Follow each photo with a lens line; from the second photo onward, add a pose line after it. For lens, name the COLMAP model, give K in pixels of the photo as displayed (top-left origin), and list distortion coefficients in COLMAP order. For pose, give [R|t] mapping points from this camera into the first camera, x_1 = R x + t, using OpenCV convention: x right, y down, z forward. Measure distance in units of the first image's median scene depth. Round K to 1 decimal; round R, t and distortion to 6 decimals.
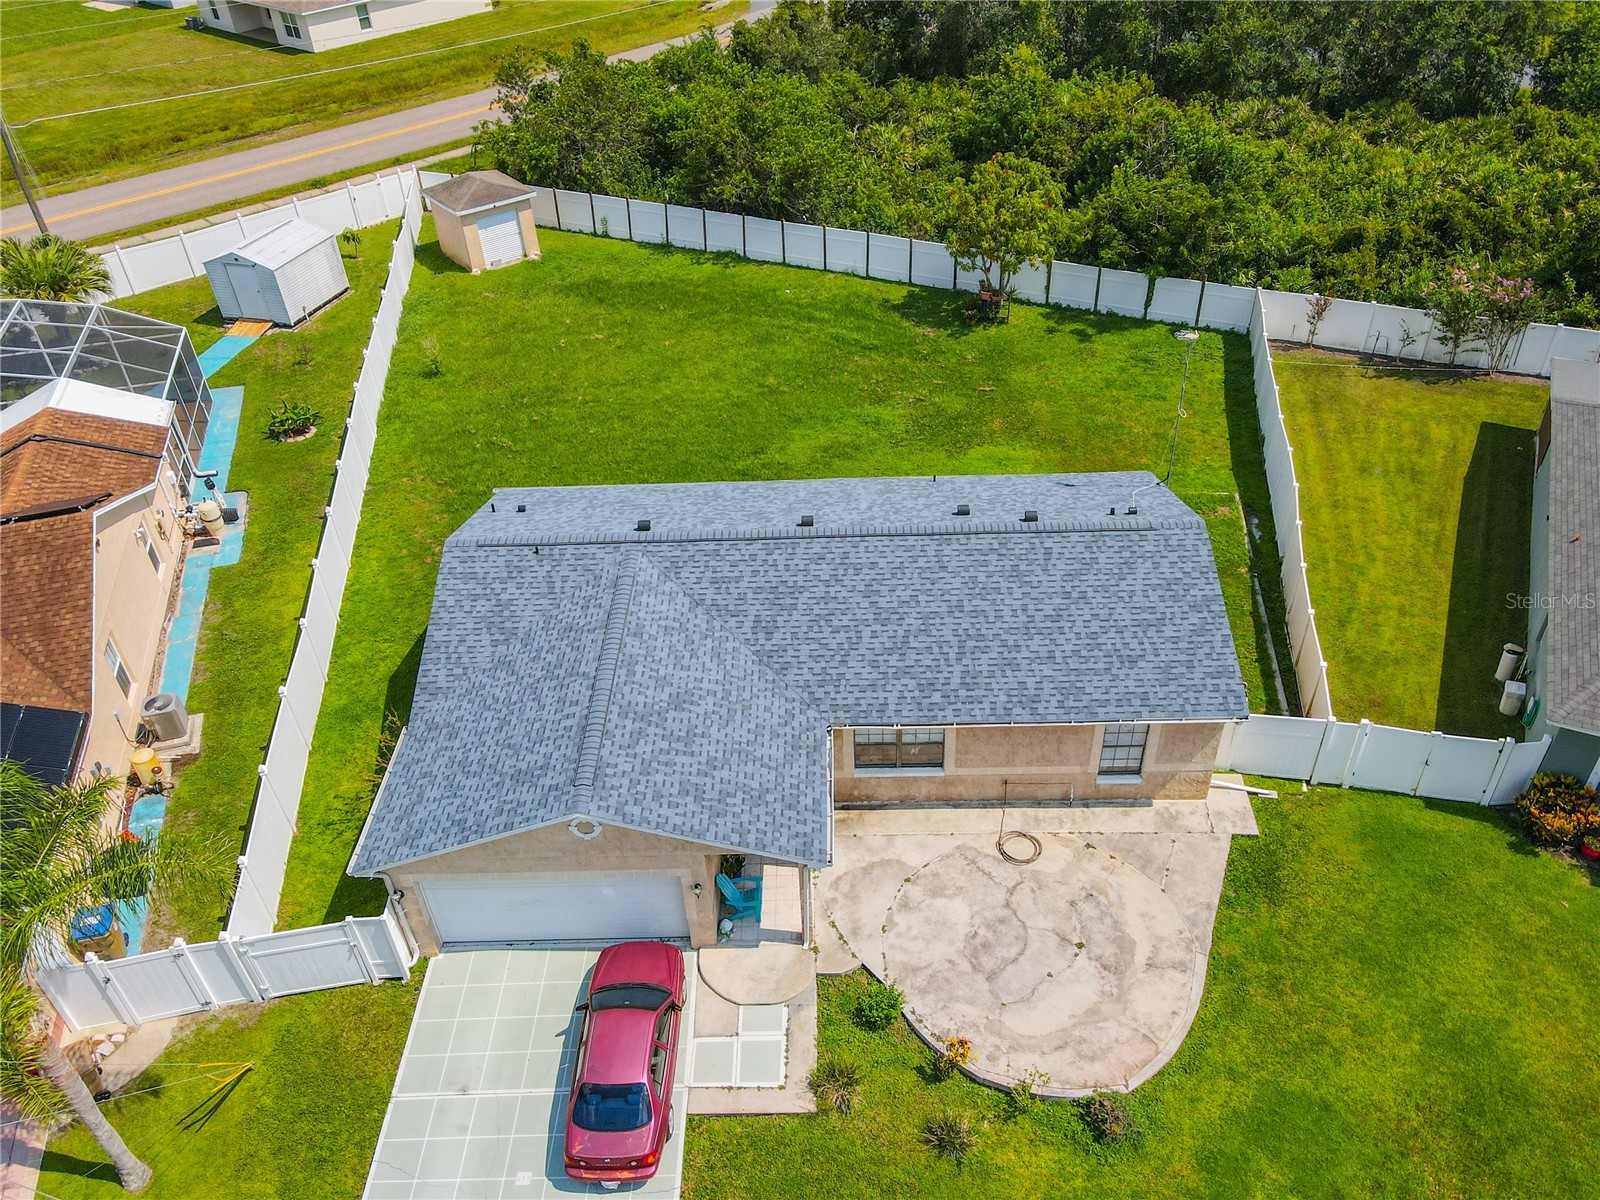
lens RADIAL K [[1228.4, 0, 821.1], [0, 1228.4, 603.9], [0, 0, 1]] dist [0.002644, 0.013135]
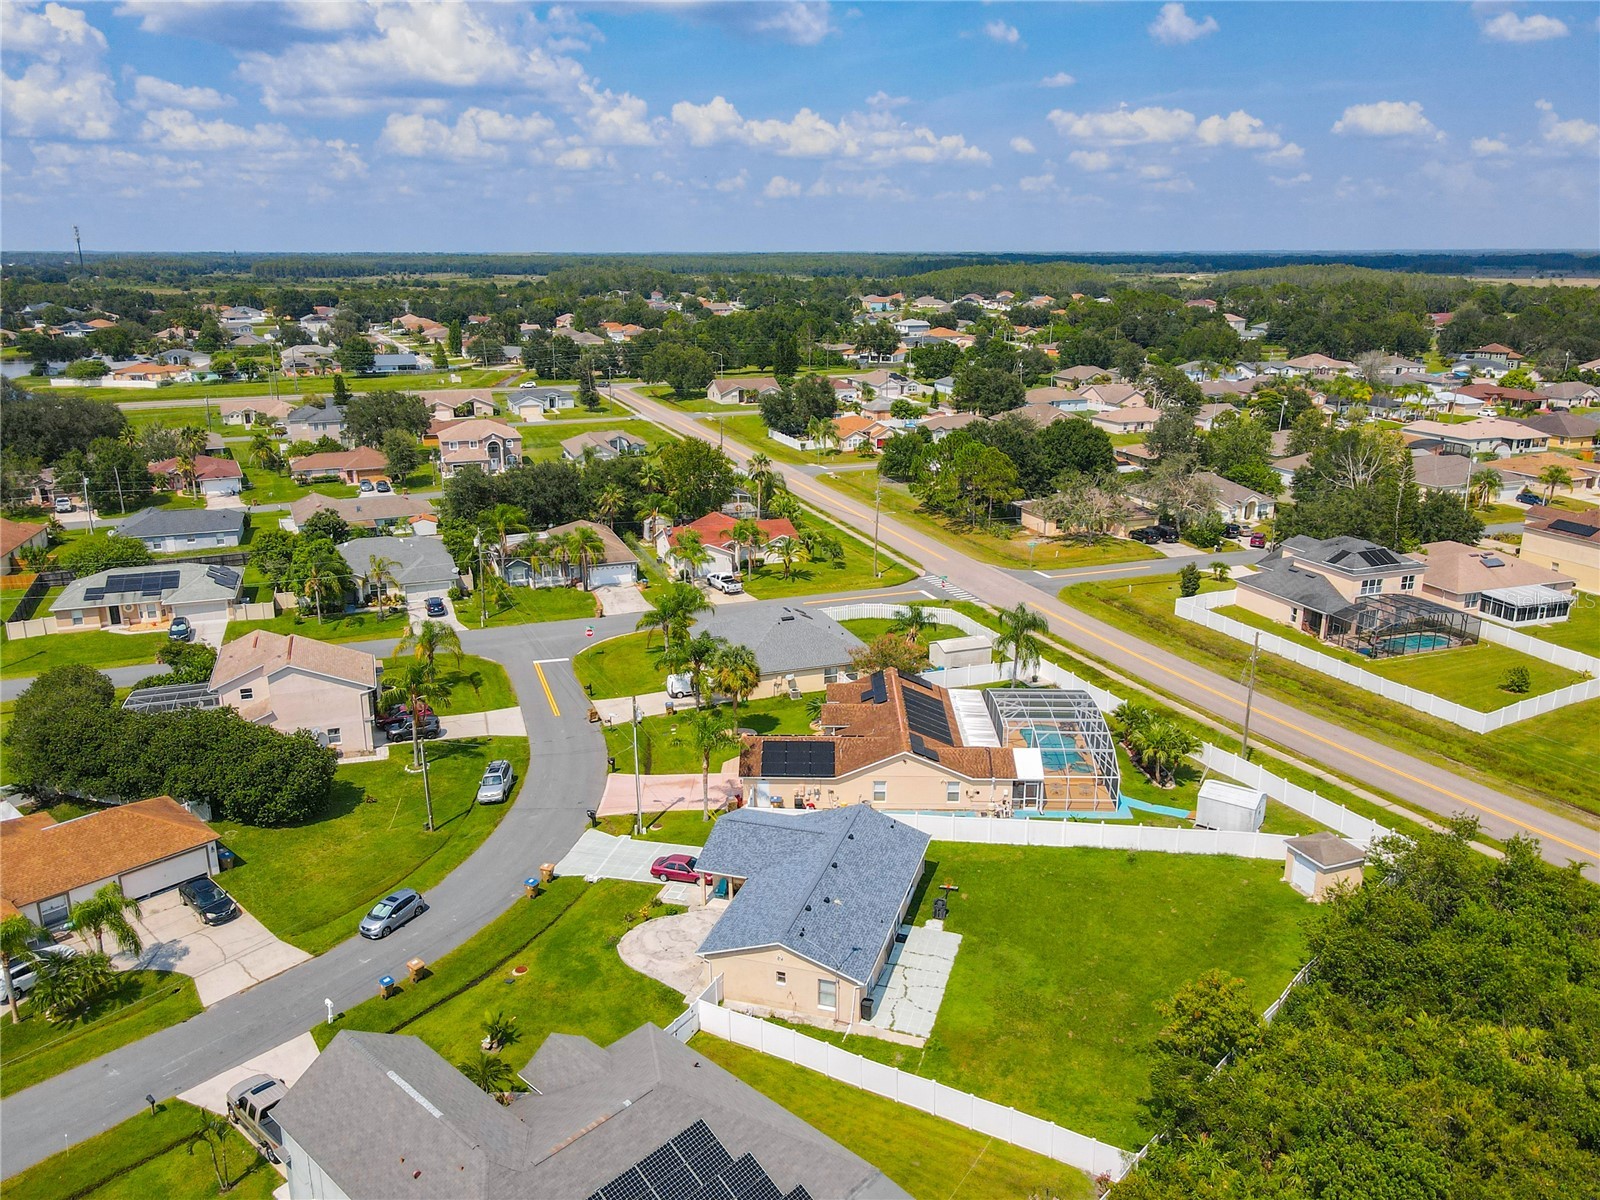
lens RADIAL K [[1202.5, 0, 793.6], [0, 1202.5, 579.8], [0, 0, 1]] dist [0.007956, 0.027946]
pose [[-0.300310, 0.287272, -0.909554, 2.291187], [-0.568984, 0.711381, 0.412545, -1.589986], [0.765552, 0.641414, -0.050182, 0.722551]]
